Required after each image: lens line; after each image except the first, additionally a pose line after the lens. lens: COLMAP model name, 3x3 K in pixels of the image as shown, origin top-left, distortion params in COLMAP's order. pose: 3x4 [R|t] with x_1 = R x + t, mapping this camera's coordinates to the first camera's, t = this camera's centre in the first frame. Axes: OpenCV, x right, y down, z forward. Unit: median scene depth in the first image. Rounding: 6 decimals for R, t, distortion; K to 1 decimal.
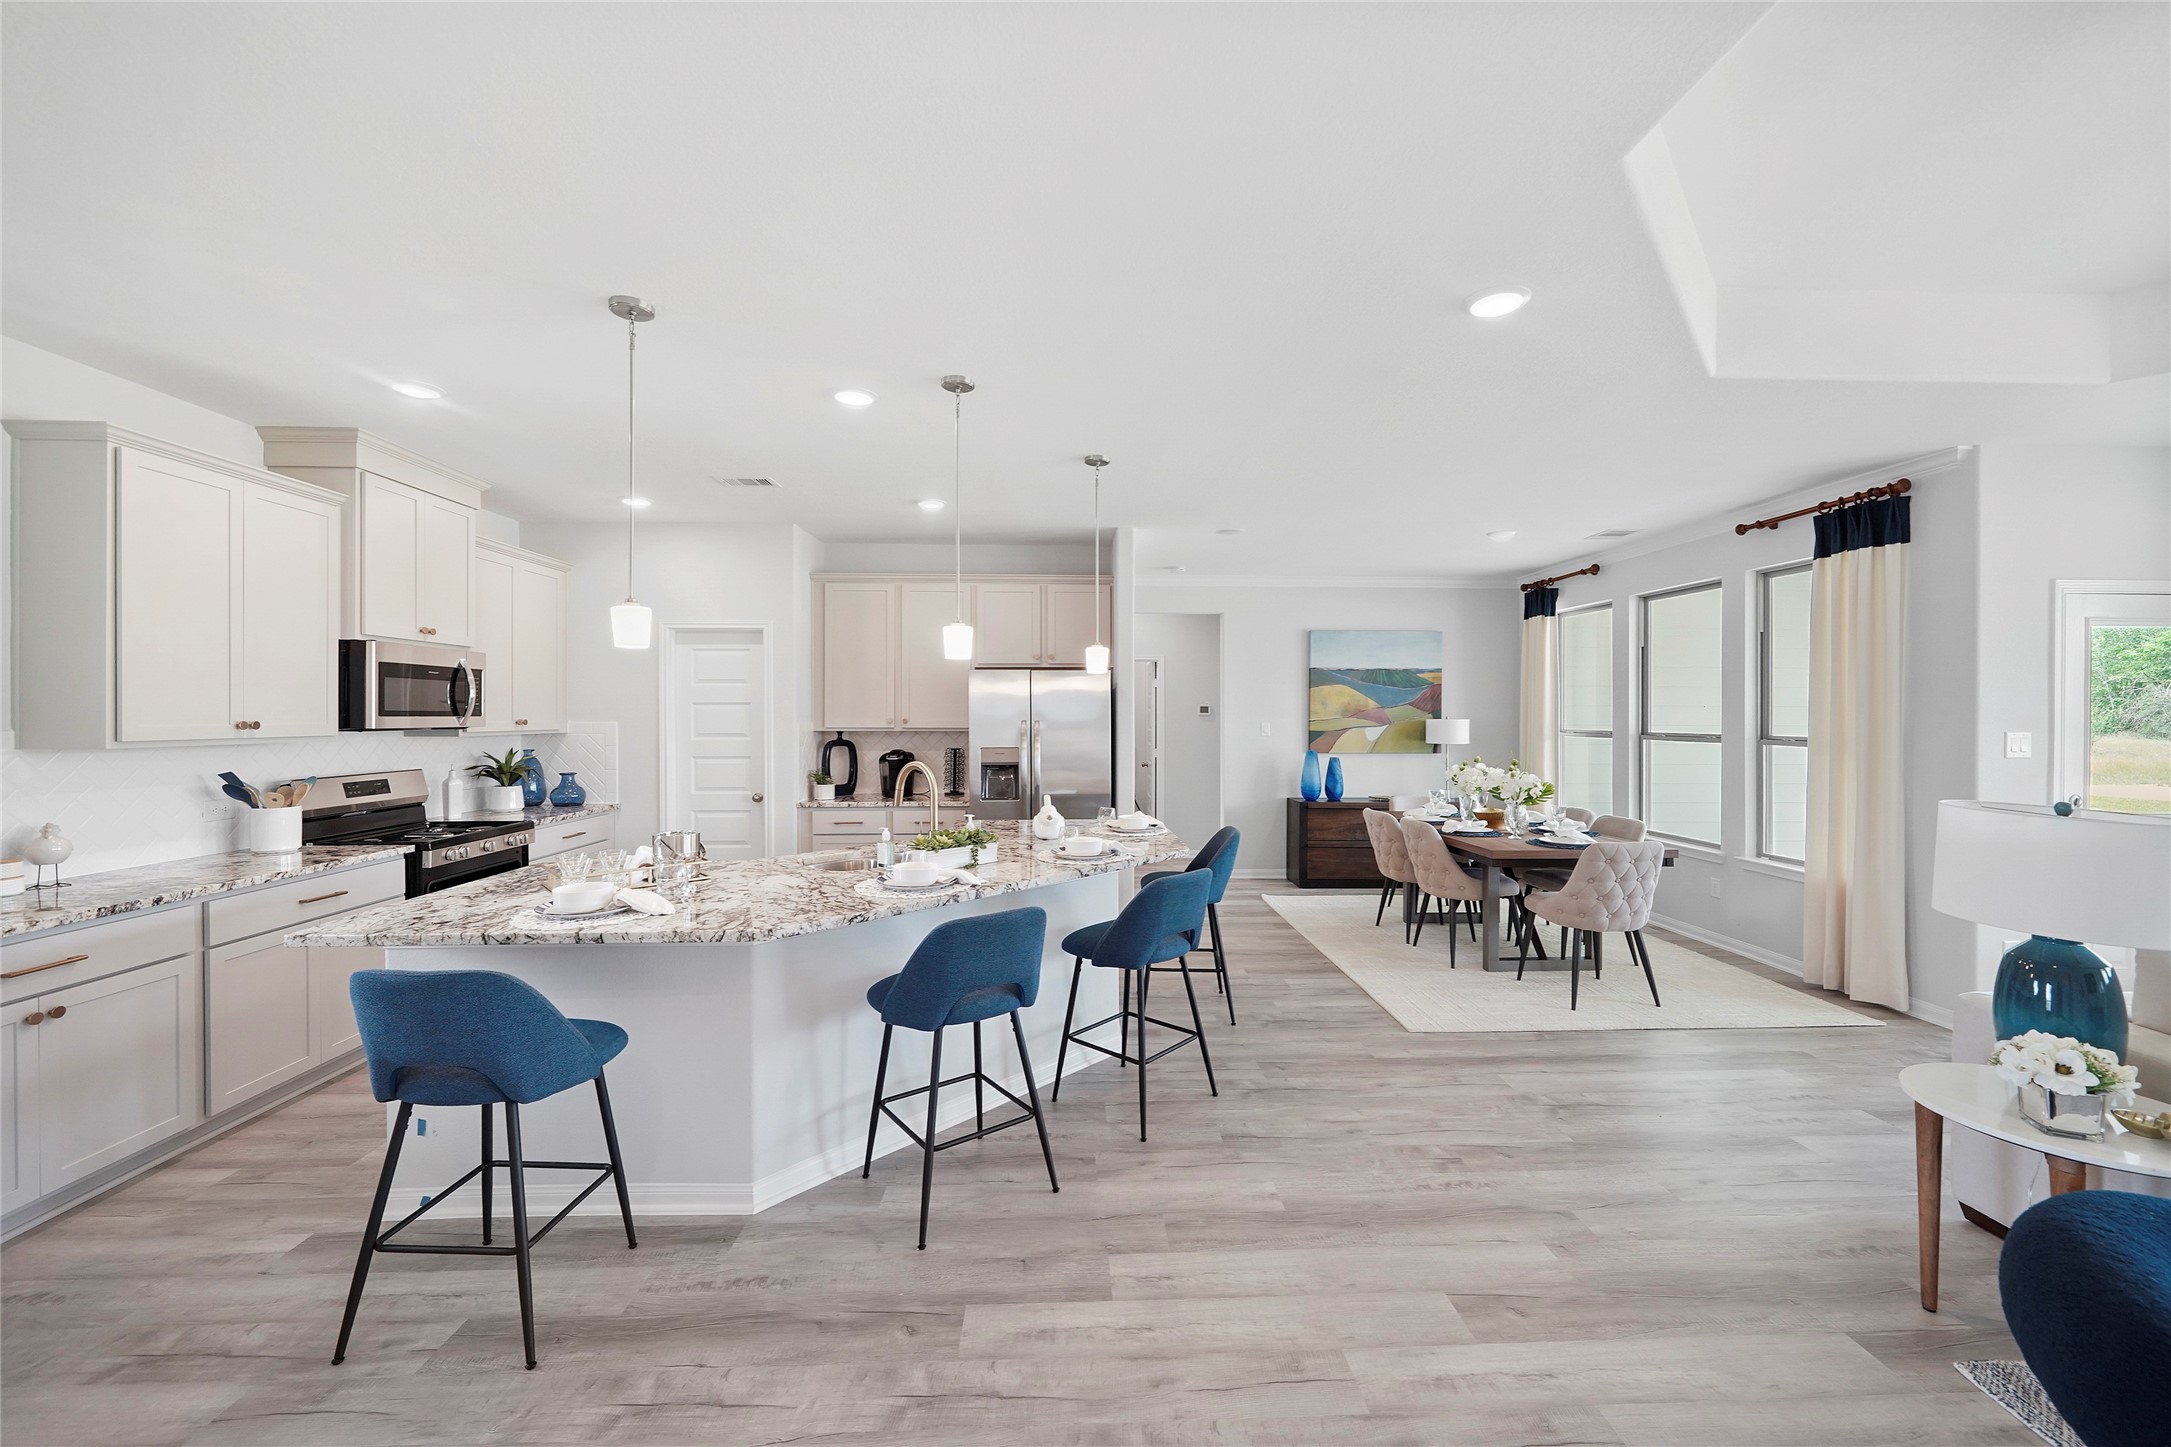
lens RADIAL K [[841.6, 0, 1085.5], [0, 841.6, 723.5], [0, 0, 1]] dist [0.000961, 0.000022]
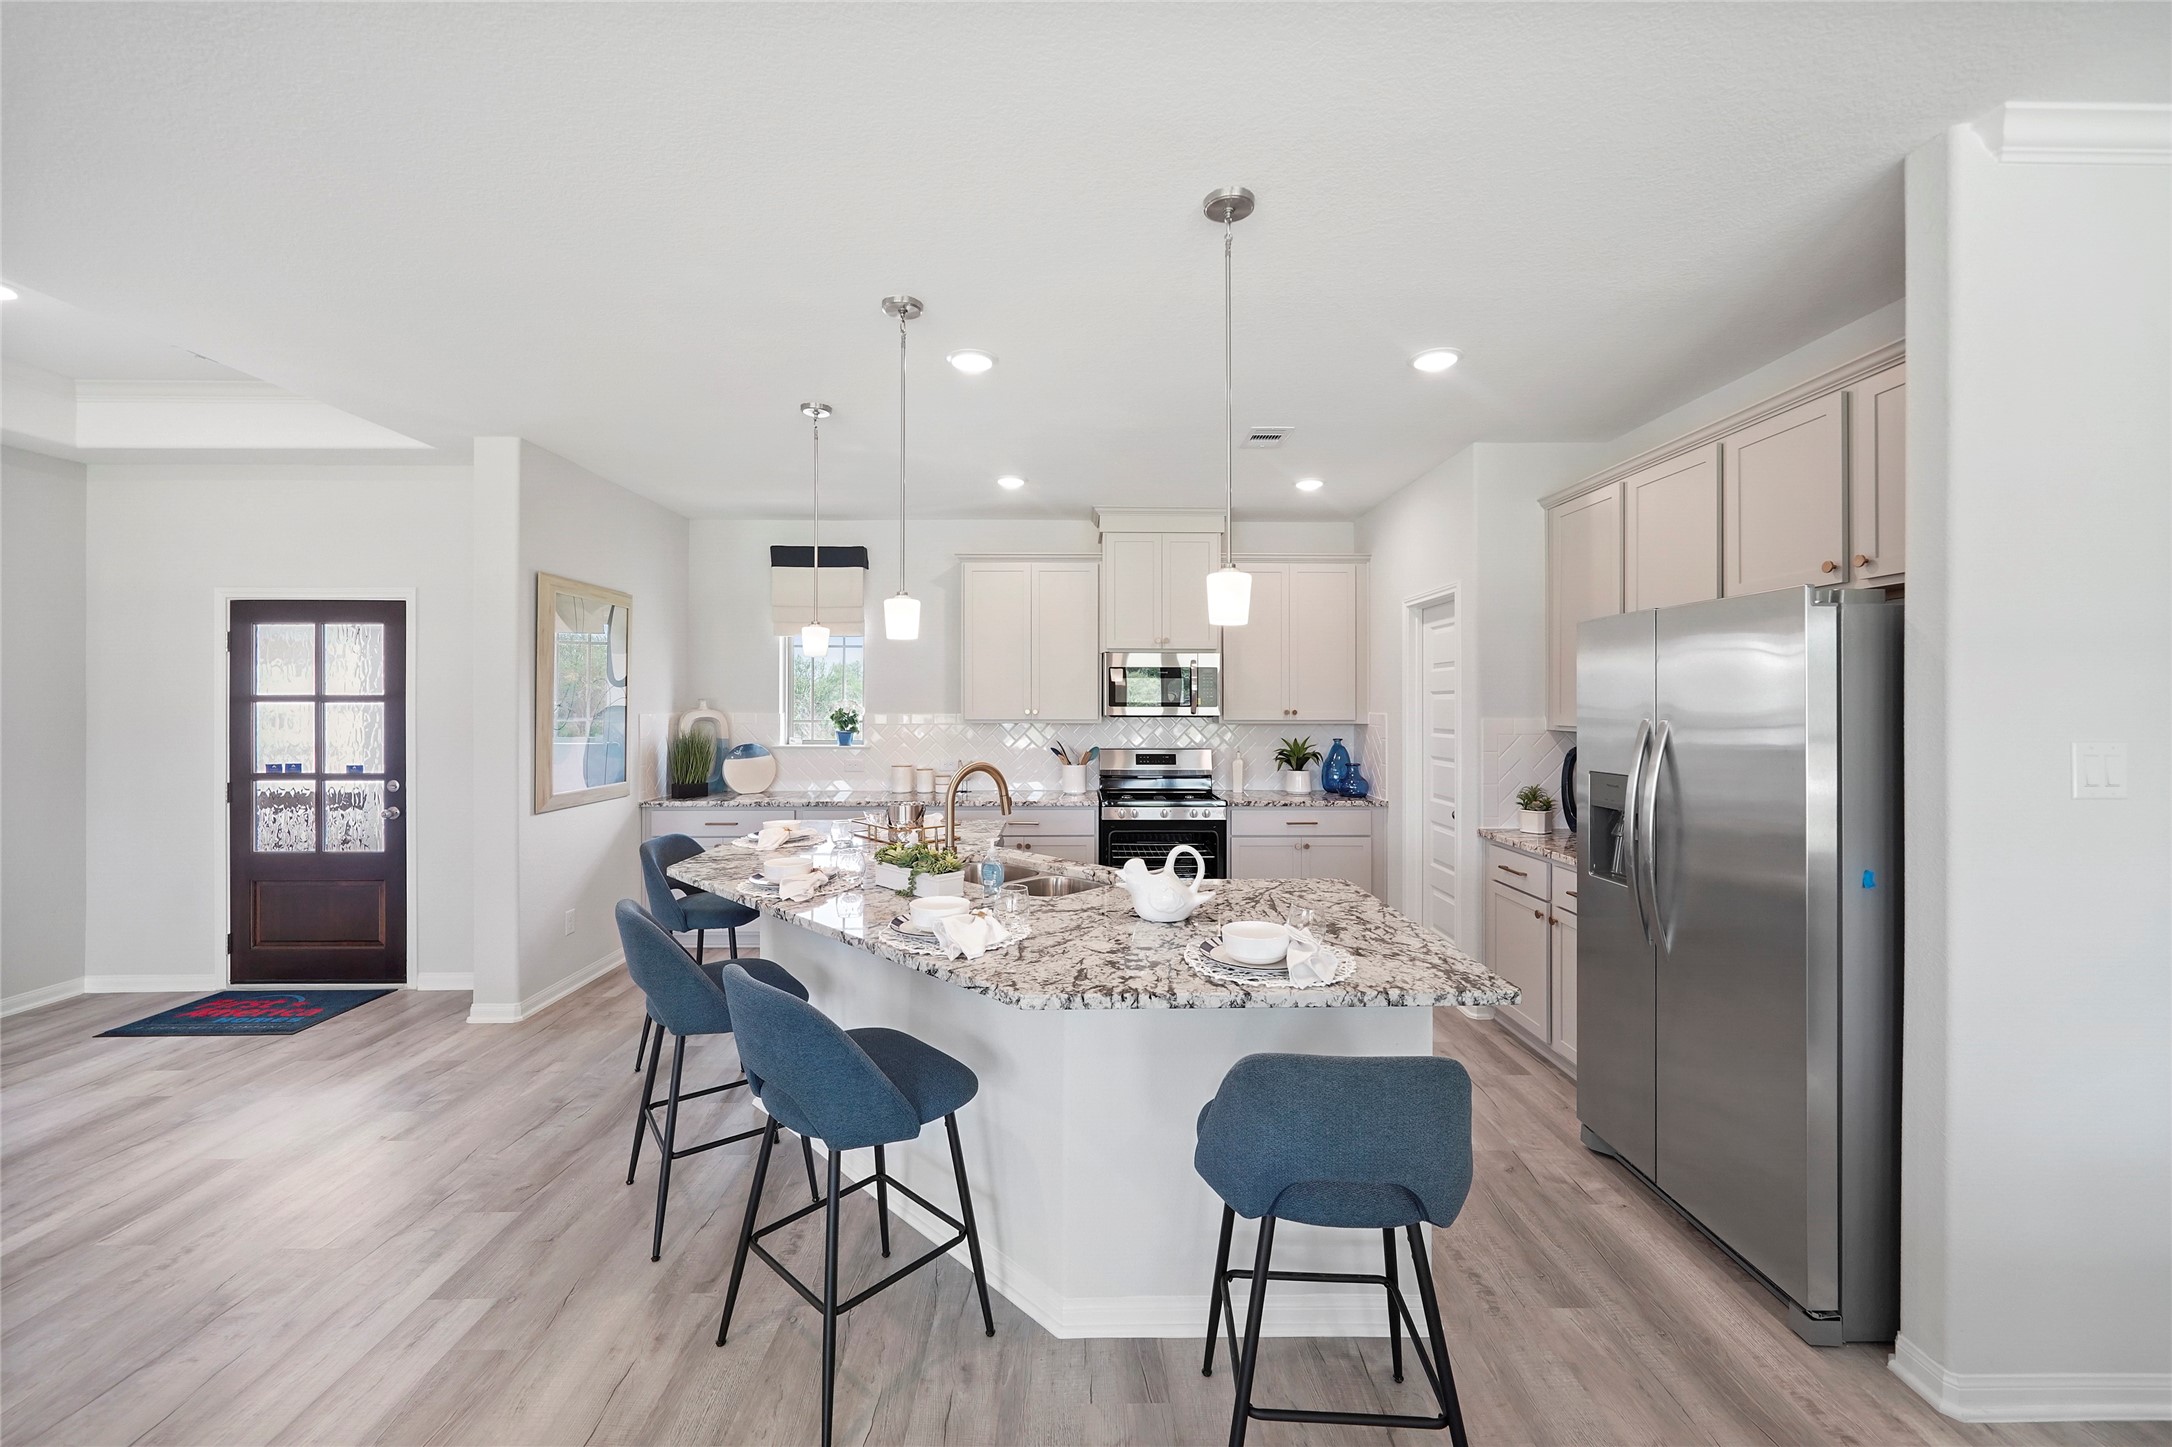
lens RADIAL K [[842.0, 0, 1086.0], [0, 842.0, 723.5], [0, 0, 1]] dist [0.000961, 0.000022]
pose [[-0.022235, 0.019011, -0.999572, 0.848348], [-0.002992, 0.999813, 0.019082, -0.011056], [0.999748, 0.003415, -0.022174, 1.533338]]
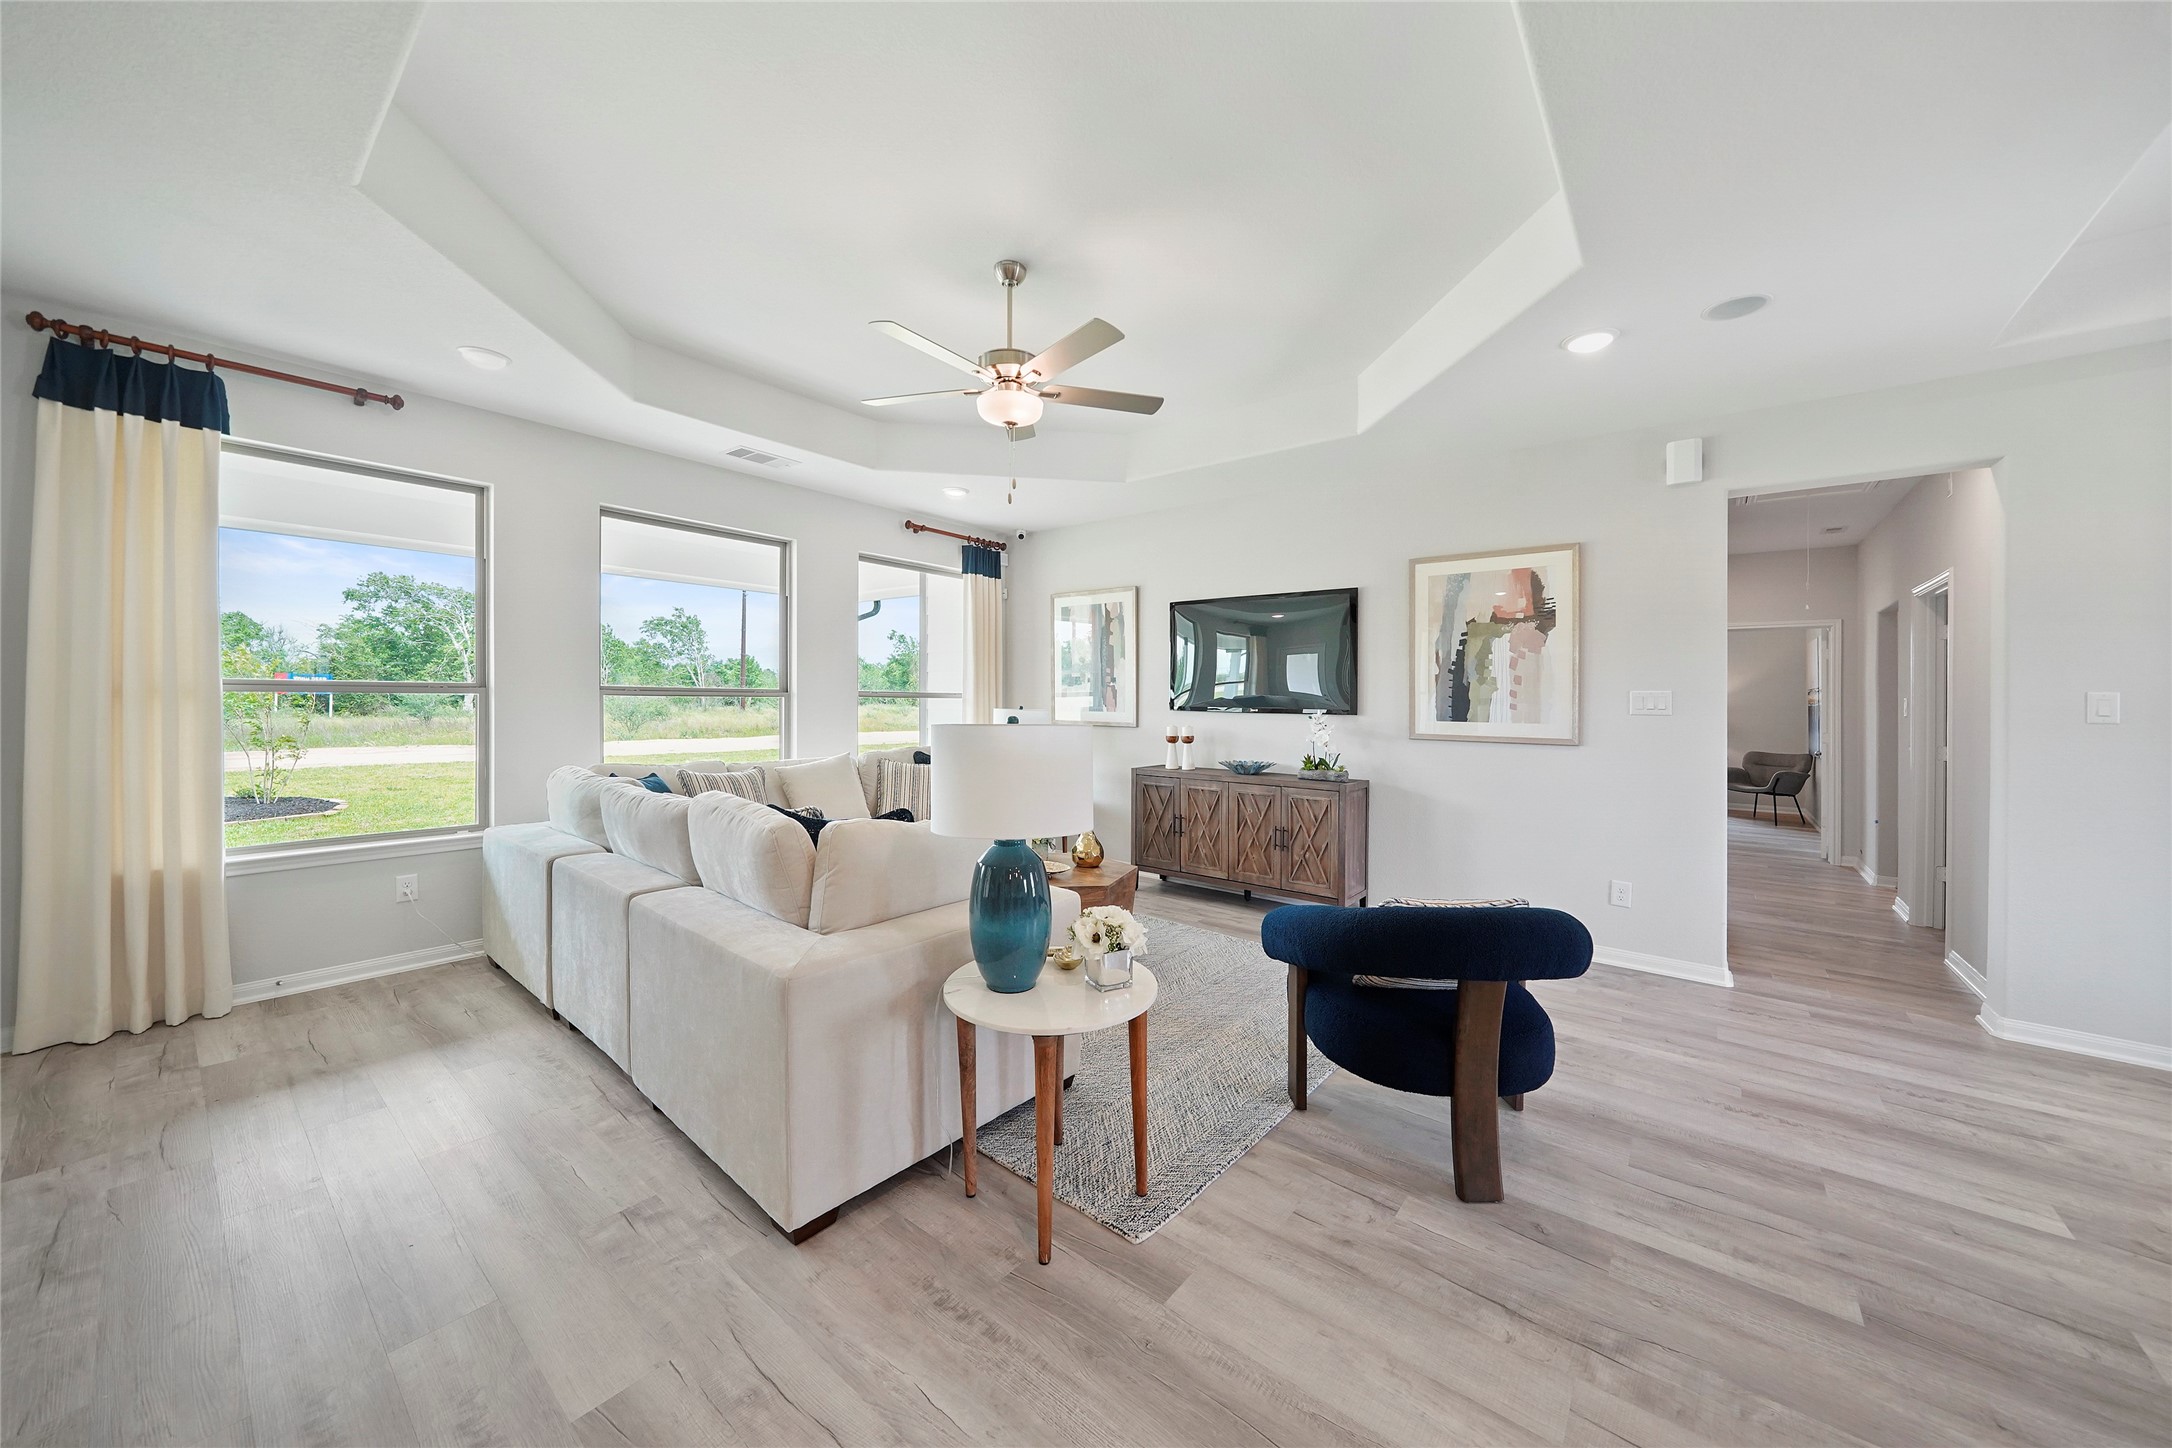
lens RADIAL K [[749.6, 0, 1077.2], [0, 749.6, 700.9], [0, 0, 1]] dist [-0.000594, -0.000037]
pose [[-0.751960, -0.013258, 0.659075, -0.248129], [-0.011965, 0.999908, 0.006463, 0.044416], [-0.659100, -0.003027, -0.752049, 1.666484]]
